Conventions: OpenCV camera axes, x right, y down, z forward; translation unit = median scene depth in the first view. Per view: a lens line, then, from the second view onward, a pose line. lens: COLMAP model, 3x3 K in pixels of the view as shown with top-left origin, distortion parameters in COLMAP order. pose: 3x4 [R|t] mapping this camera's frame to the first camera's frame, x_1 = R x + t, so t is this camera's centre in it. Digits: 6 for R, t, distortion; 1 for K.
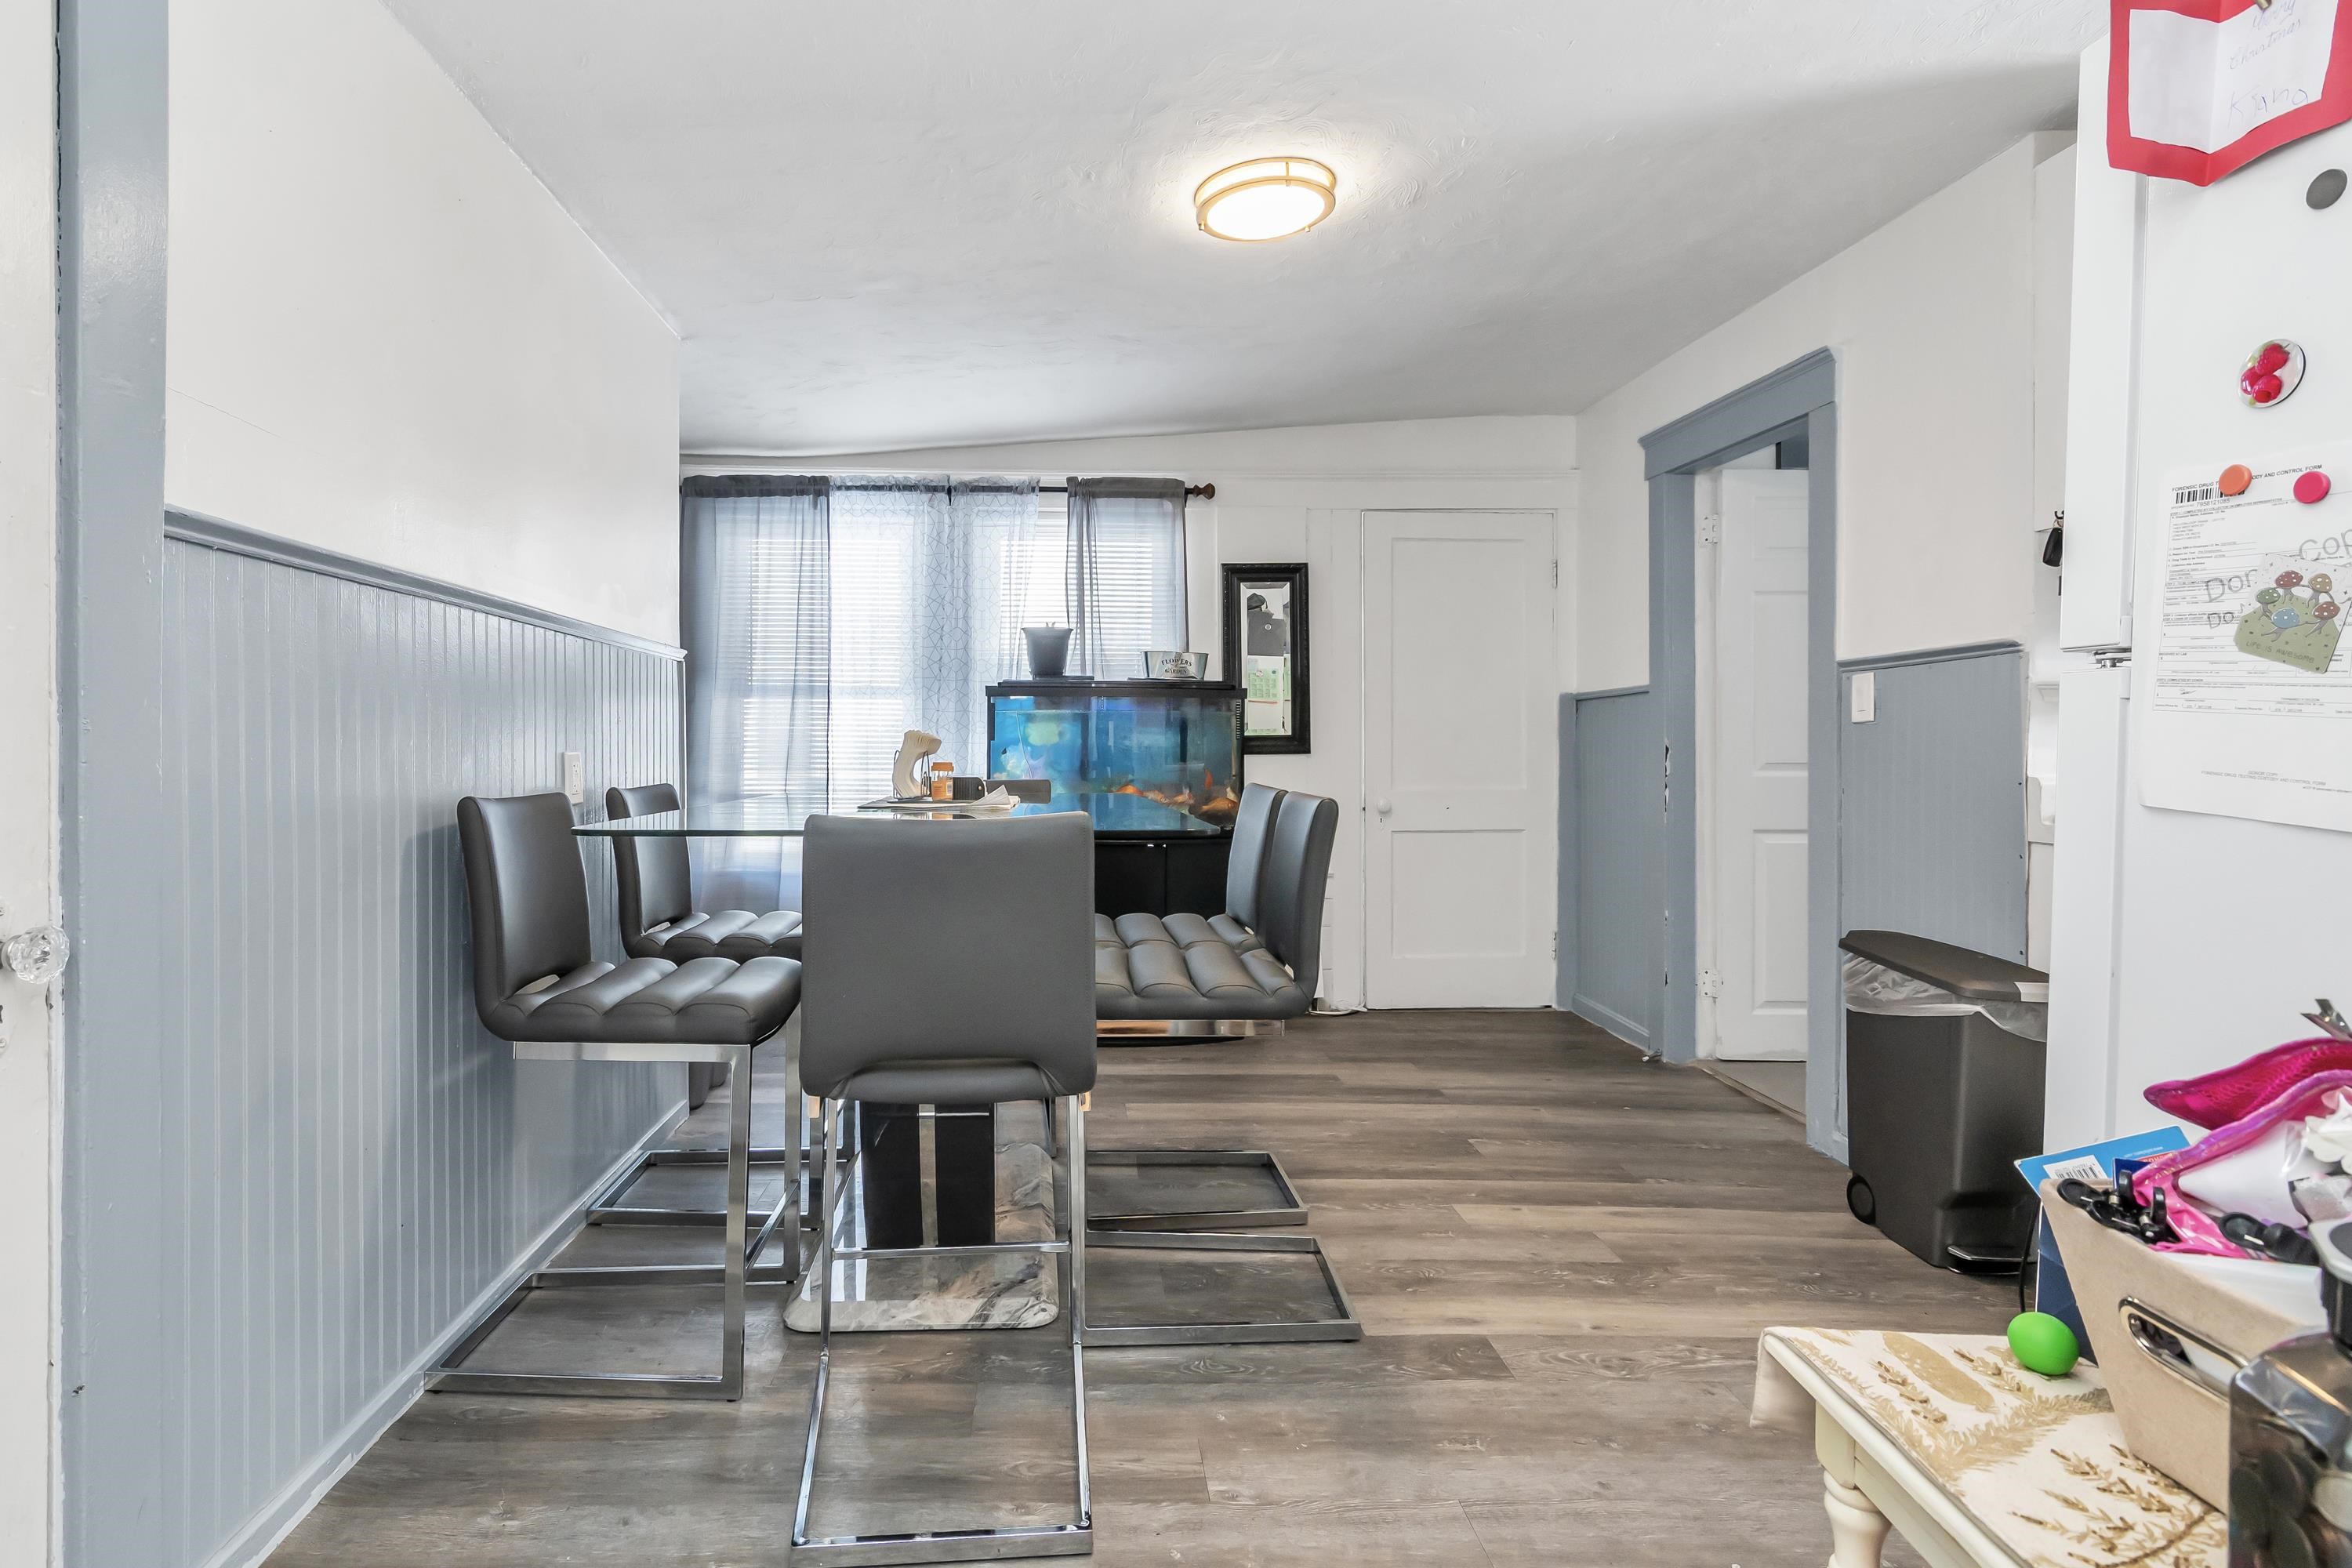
lens RADIAL K [[1146.2, 0, 1180.0], [0, 1146.2, 753.8], [0, 0, 1]] dist [0.001434, -0.000045]
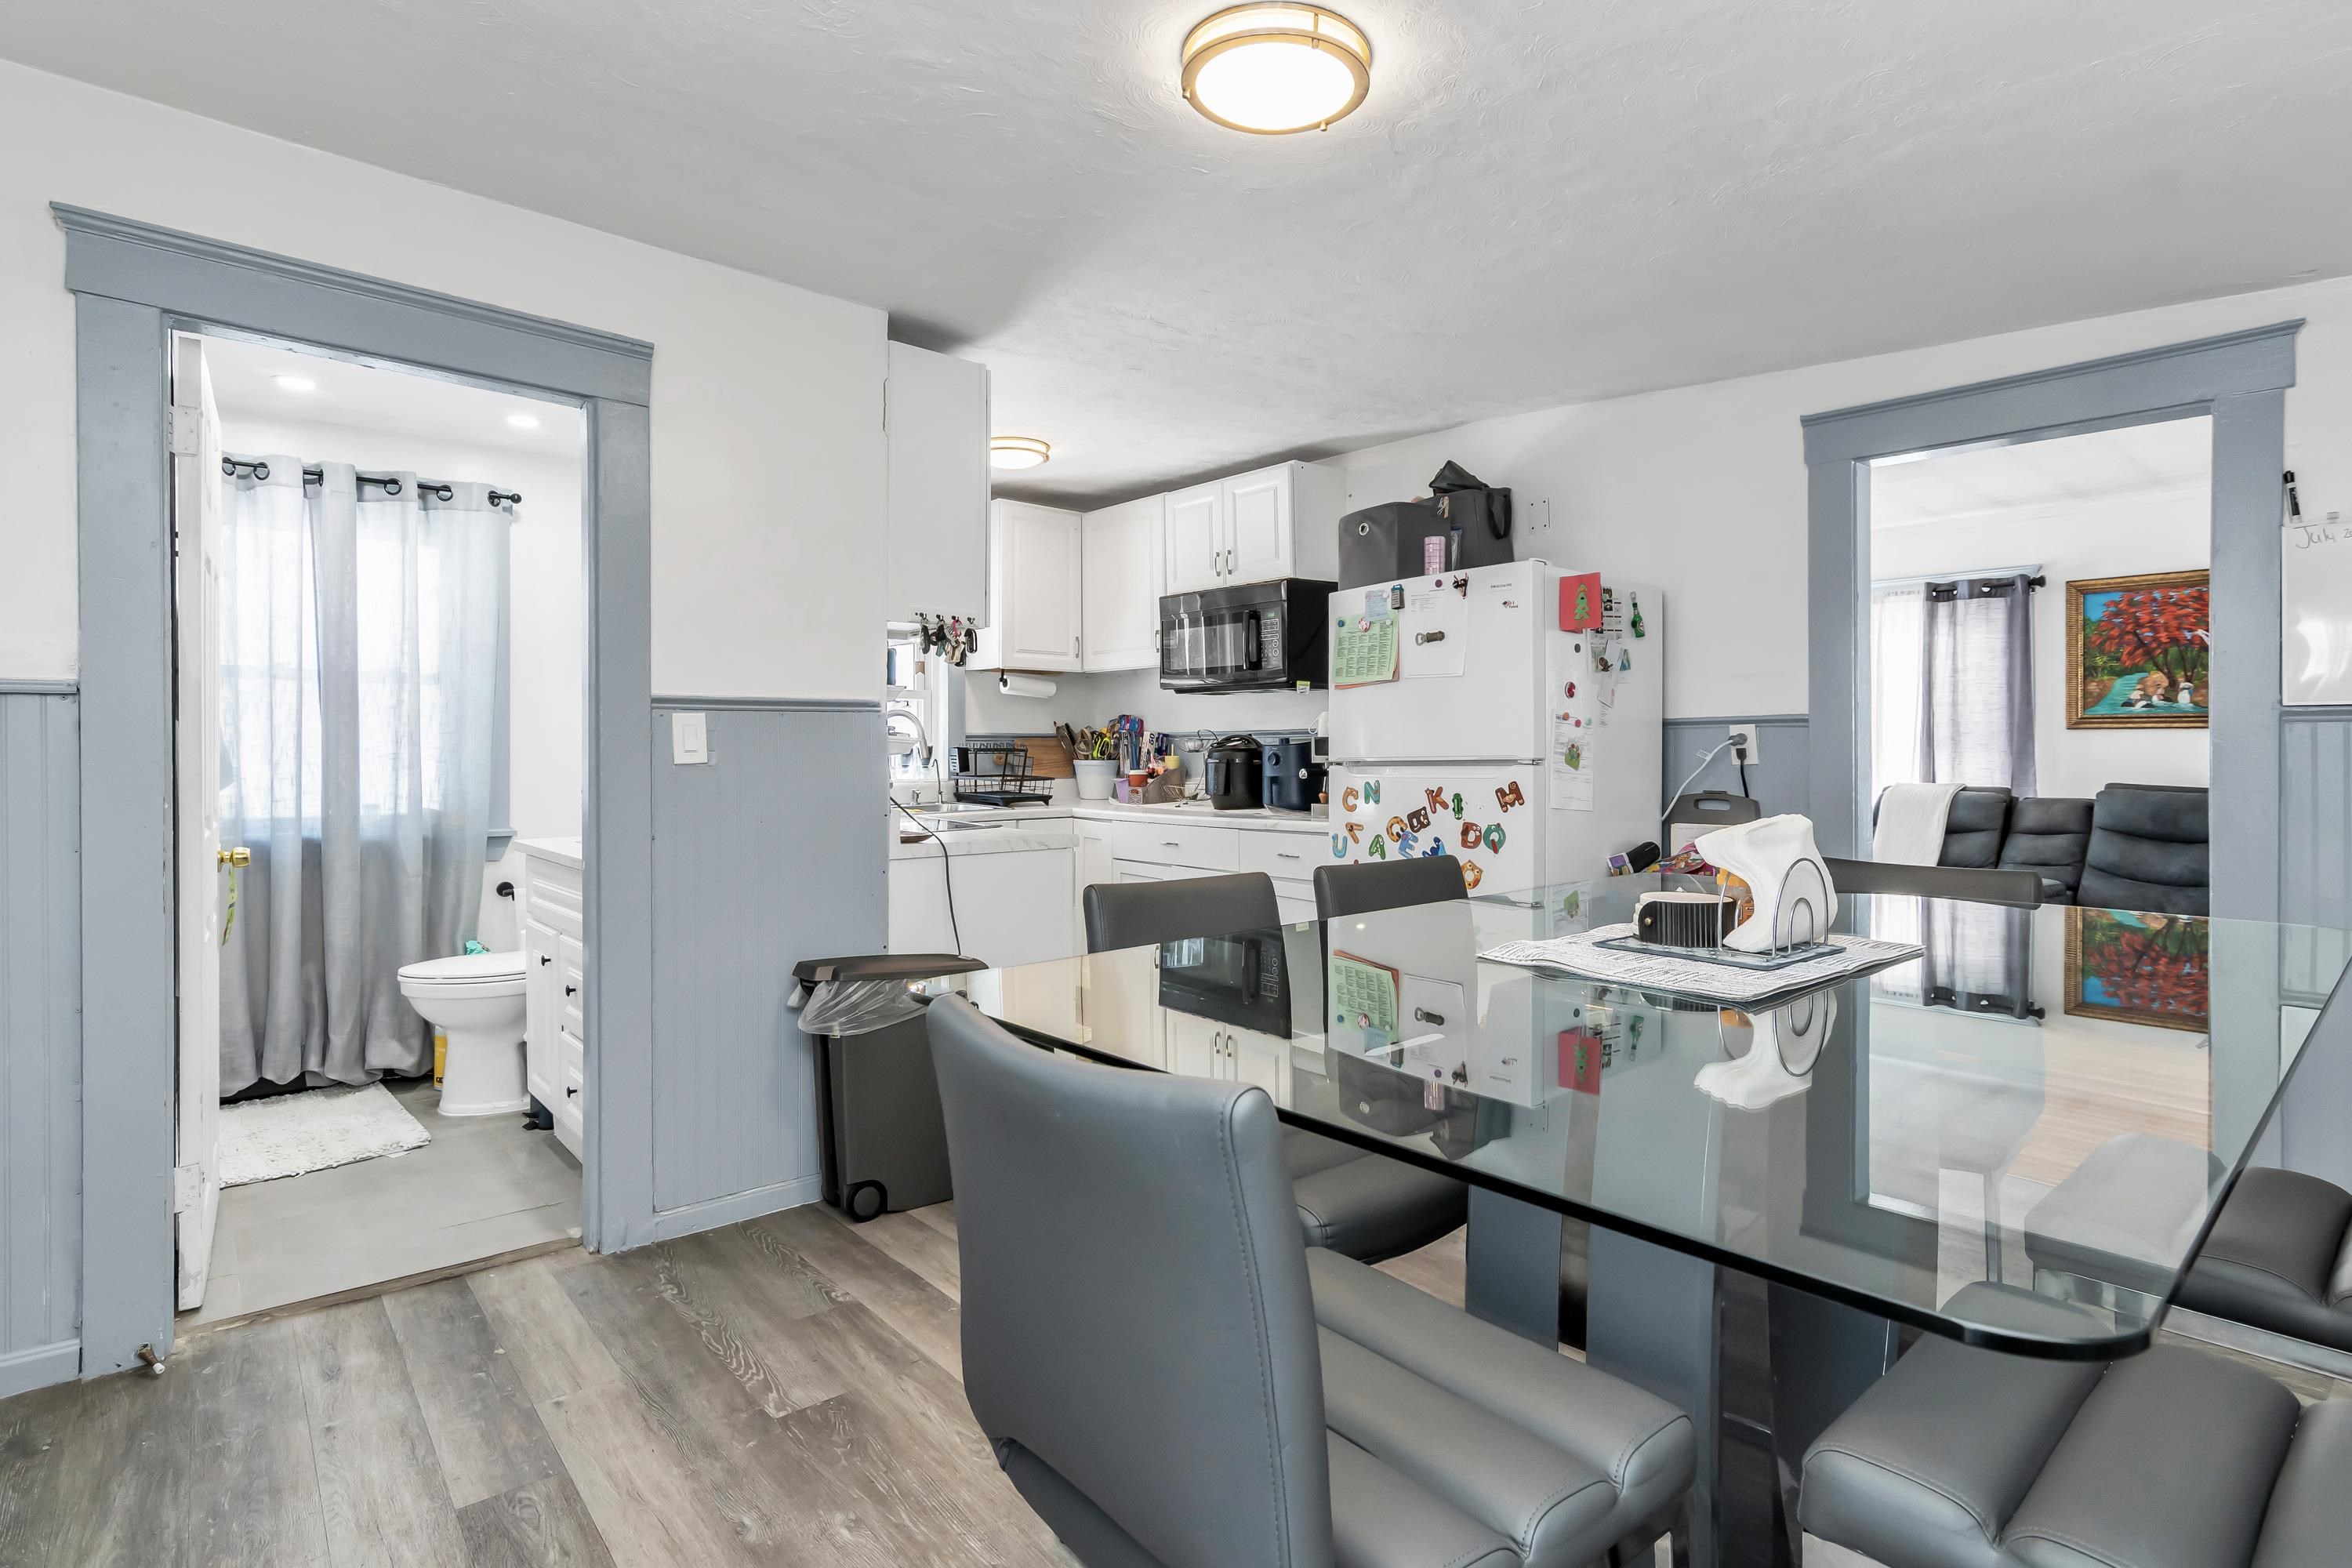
lens RADIAL K [[1146.2, 0, 1180.0], [0, 1146.2, 753.8], [0, 0, 1]] dist [0.001434, -0.000045]
pose [[-0.558622, -0.002978, 0.829417, -0.467262], [0.000853, 0.999991, 0.004165, -0.044302], [-0.829422, 0.003034, -0.558614, 1.333478]]
